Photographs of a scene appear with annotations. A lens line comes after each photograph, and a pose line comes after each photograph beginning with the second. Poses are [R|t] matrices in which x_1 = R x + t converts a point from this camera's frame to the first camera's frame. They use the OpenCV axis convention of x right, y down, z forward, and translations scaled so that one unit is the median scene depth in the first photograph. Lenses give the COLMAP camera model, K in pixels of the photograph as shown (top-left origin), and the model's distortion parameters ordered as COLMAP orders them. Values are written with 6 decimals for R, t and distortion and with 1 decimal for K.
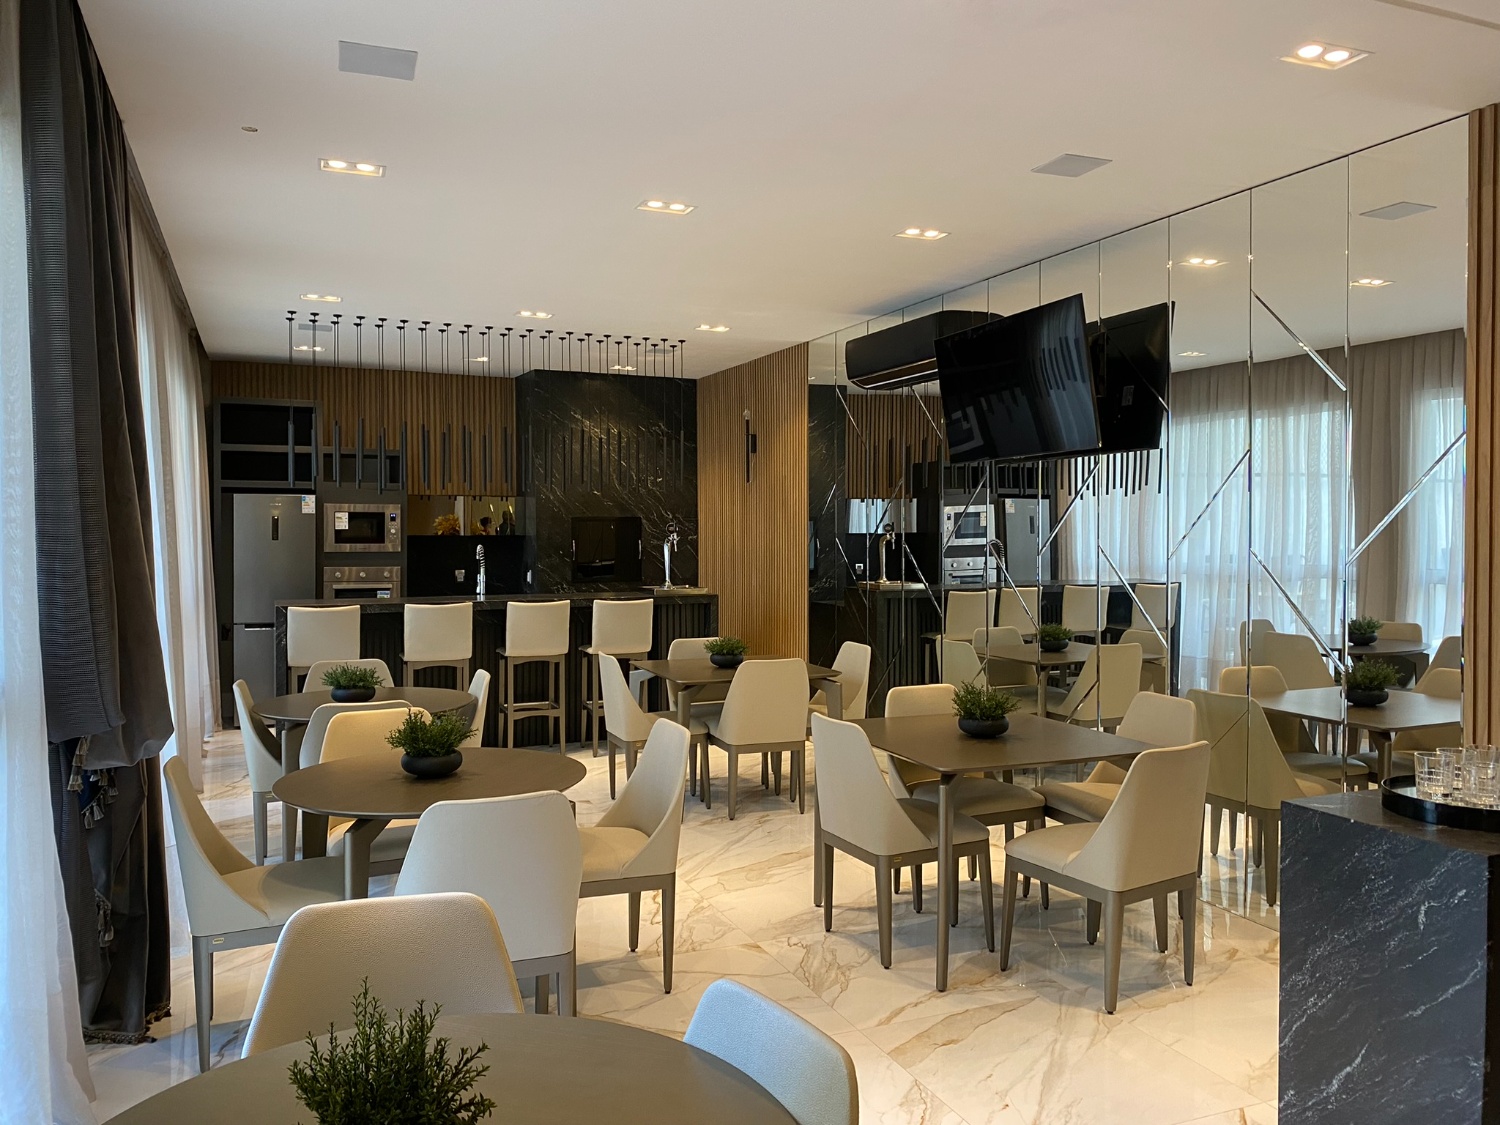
lens RADIAL K [[1170.6, 0, 750.0], [0, 1170.6, 562.5], [0, 0, 1]] dist [0.000442, -0.001425]
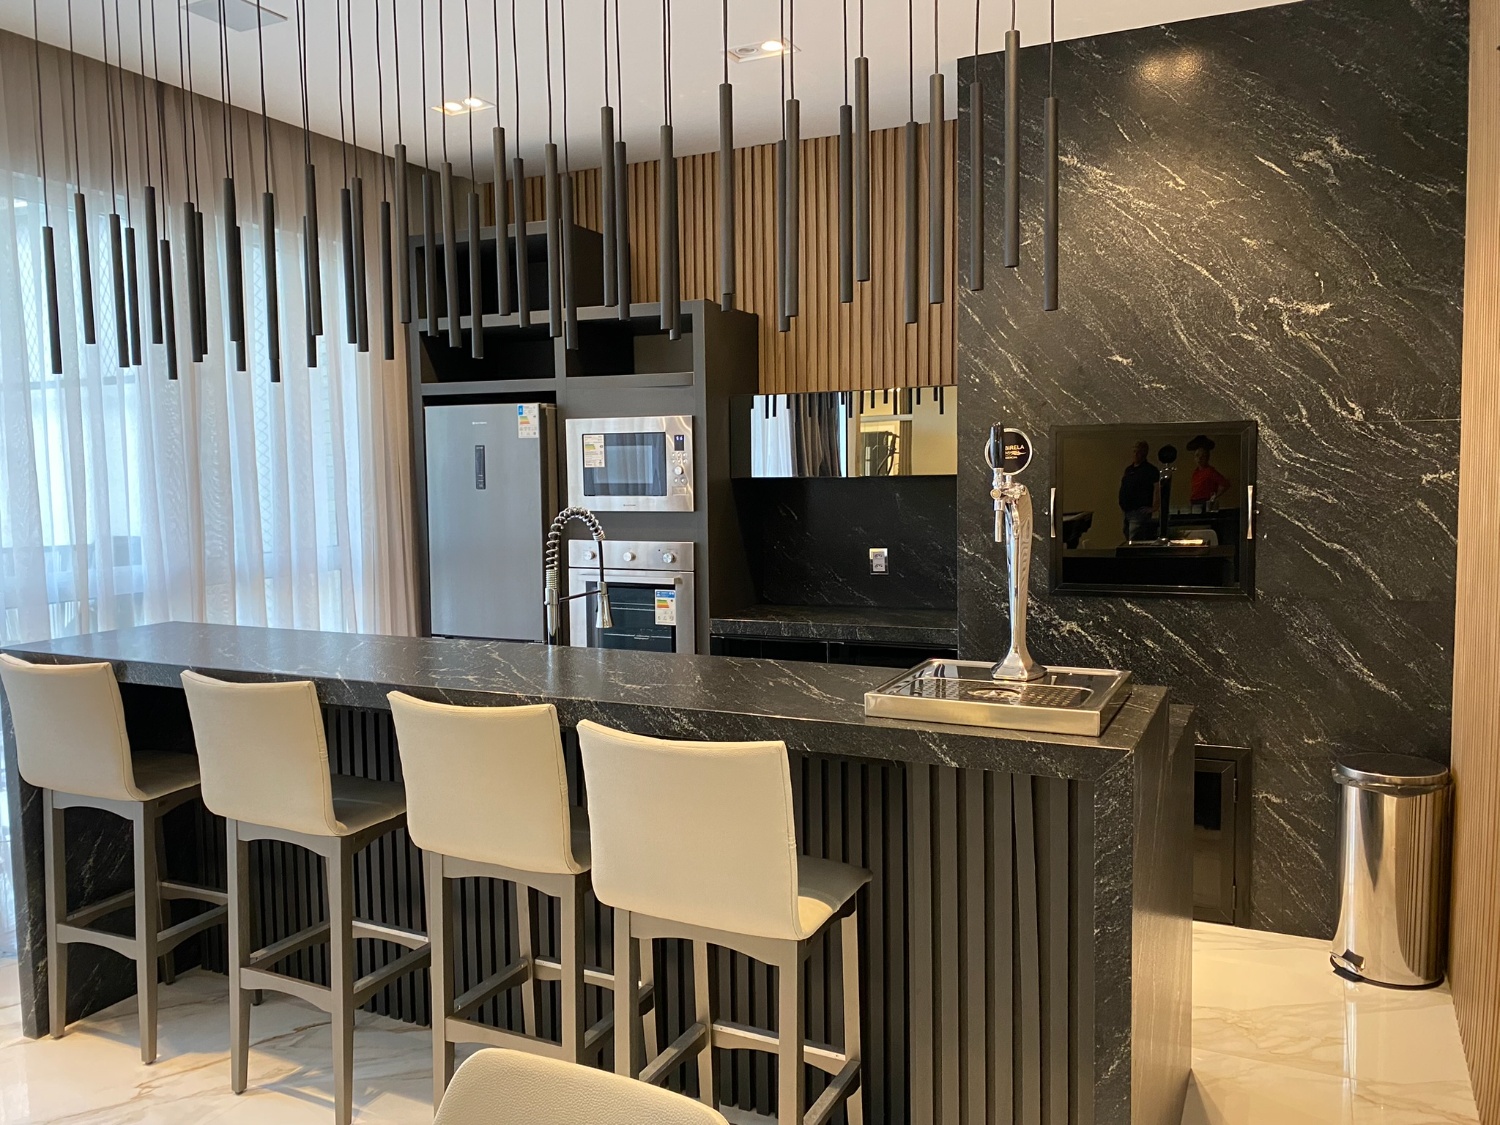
lens RADIAL K [[1170.6, 0, 750.0], [0, 1170.6, 562.5], [0, 0, 1]] dist [0.000442, -0.001425]
pose [[0.639775, 0.054091, -0.766656, 0.090027], [-0.002793, 0.997677, 0.068059, -0.021730], [0.768557, -0.041401, 0.638440, 0.721441]]
